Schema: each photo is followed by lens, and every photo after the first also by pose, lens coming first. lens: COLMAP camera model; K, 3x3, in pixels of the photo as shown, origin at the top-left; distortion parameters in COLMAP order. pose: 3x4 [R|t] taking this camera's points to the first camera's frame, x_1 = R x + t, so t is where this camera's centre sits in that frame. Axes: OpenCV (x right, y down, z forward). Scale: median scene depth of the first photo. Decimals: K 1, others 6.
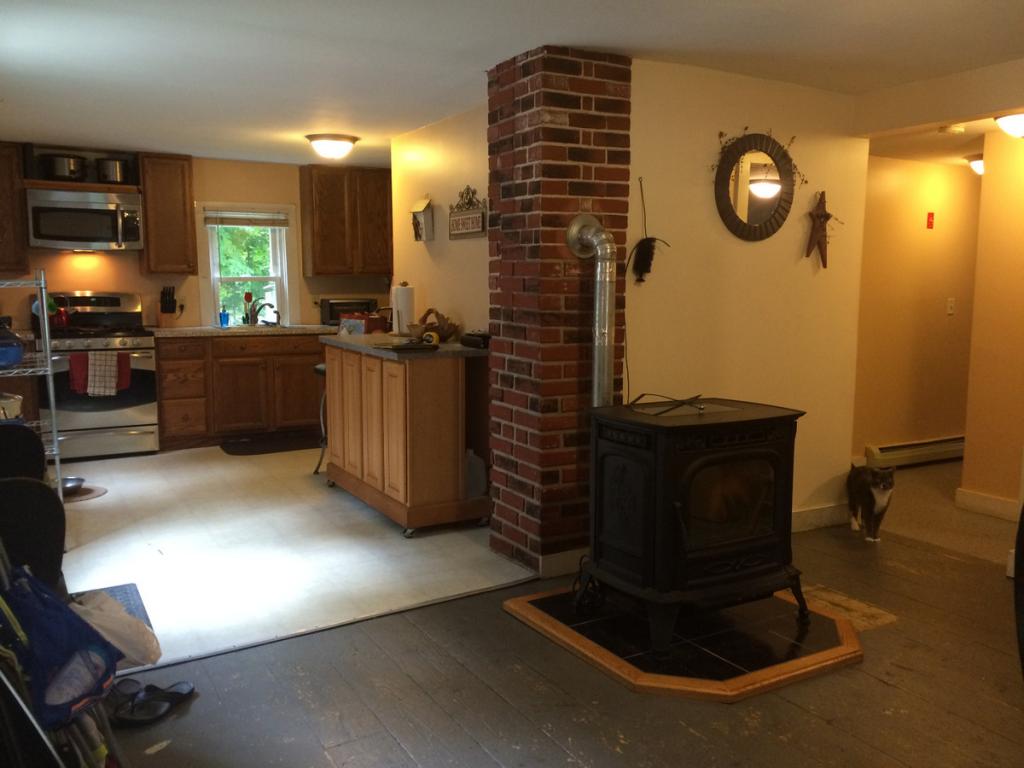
lens RADIAL K [[858.7, 0, 513.3], [0, 858.7, 396.8], [0, 0, 1]] dist [0.009614, -0.000381]
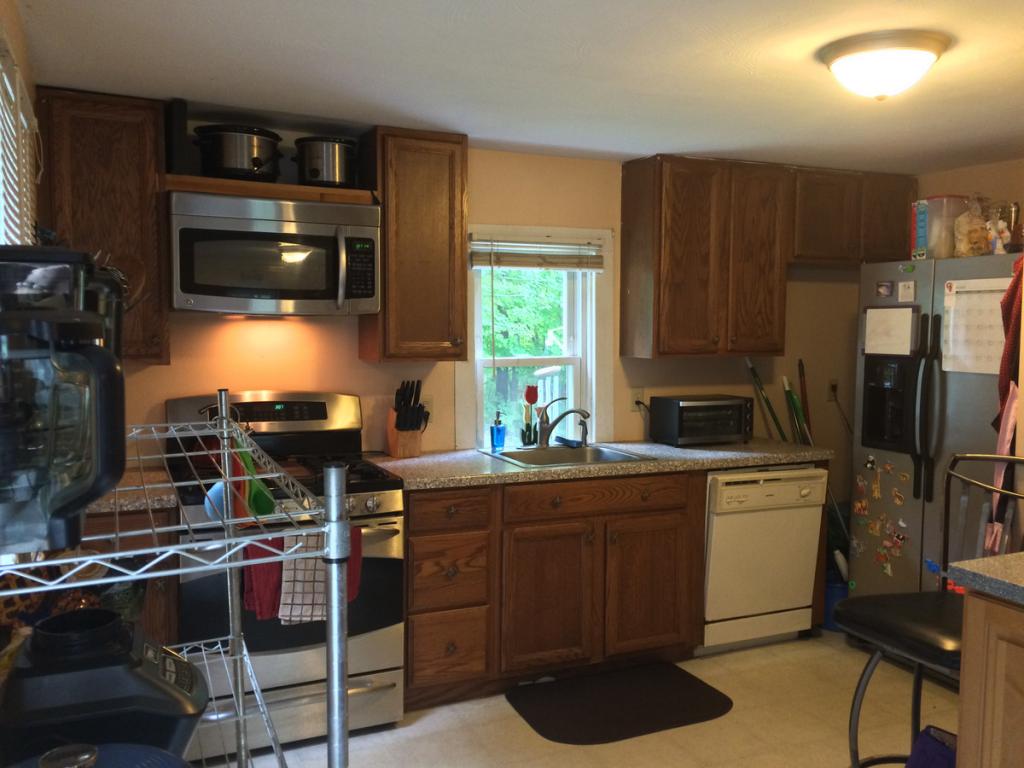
lens RADIAL K [[884.6, 0, 512.0], [0, 884.6, 384.0], [0, 0, 1]] dist [0.054643, -0.001069]
pose [[0.996740, 0.009877, -0.080074, -0.301673], [-0.015138, 0.997746, -0.065366, -0.093757], [0.079248, 0.066365, 0.994643, 0.473234]]
